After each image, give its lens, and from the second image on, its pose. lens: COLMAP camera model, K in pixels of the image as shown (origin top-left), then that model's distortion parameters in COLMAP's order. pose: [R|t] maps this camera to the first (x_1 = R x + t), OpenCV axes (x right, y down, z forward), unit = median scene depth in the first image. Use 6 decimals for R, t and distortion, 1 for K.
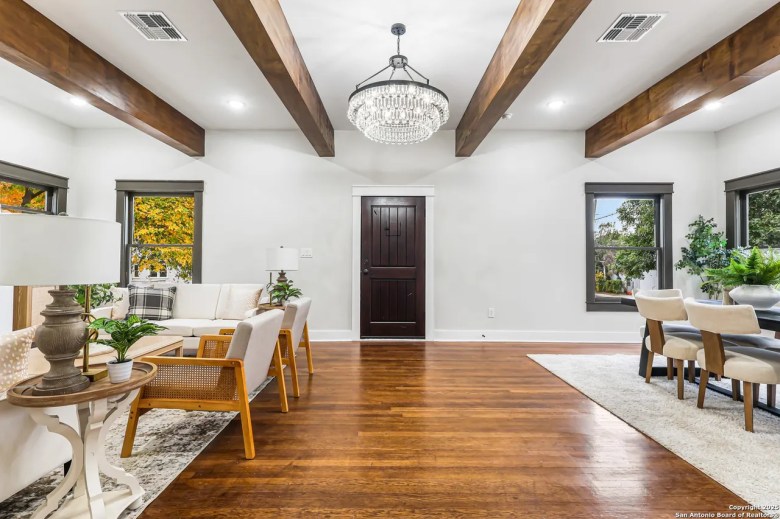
lens RADIAL K [[360.0, 0, 387.5], [0, 360.0, 258.2], [0, 0, 1]] dist [-0.003121, 0.000127]
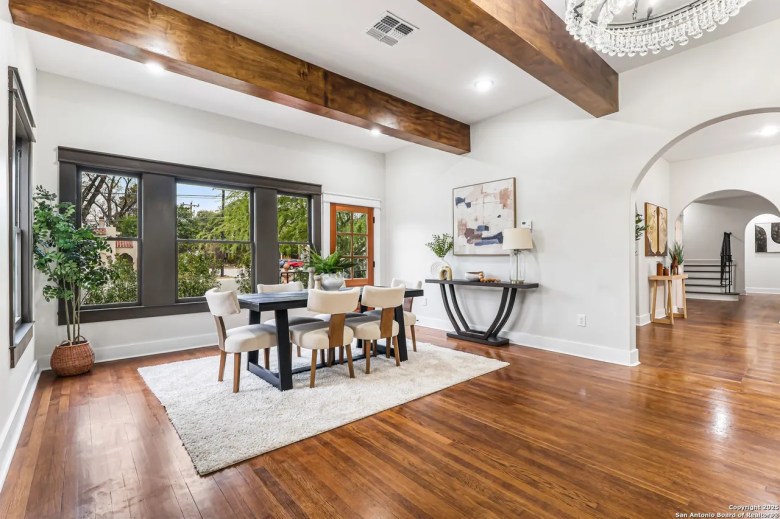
lens RADIAL K [[360.0, 0, 387.5], [0, 360.0, 258.2], [0, 0, 1]] dist [-0.003121, 0.000127]
pose [[-0.652033, 0.001707, 0.758189, -0.069220], [-0.009595, 0.999899, -0.010503, 0.018858], [-0.758130, -0.014123, -0.651950, 1.071209]]
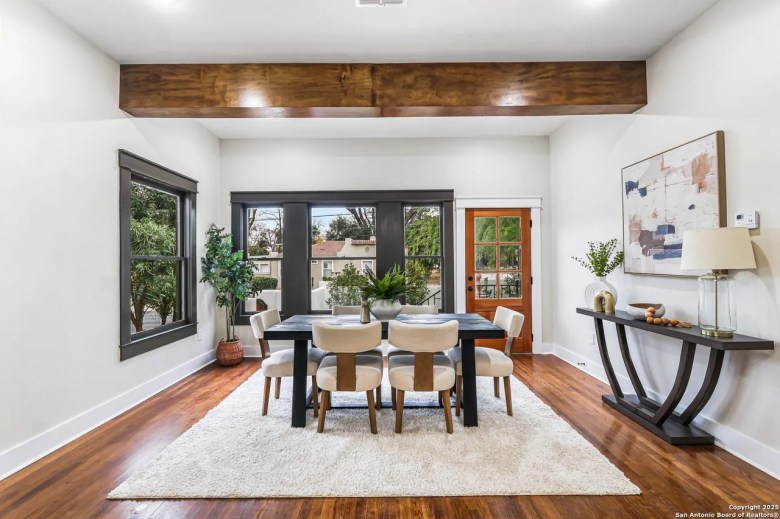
lens RADIAL K [[360.0, 0, 387.5], [0, 360.0, 258.2], [0, 0, 1]] dist [-0.003121, 0.000127]
pose [[-0.001000, 0.009691, 0.999953, -0.062288], [-0.006432, 0.999932, -0.009697, -0.026741], [-0.999979, -0.006441, -0.000938, 0.627716]]
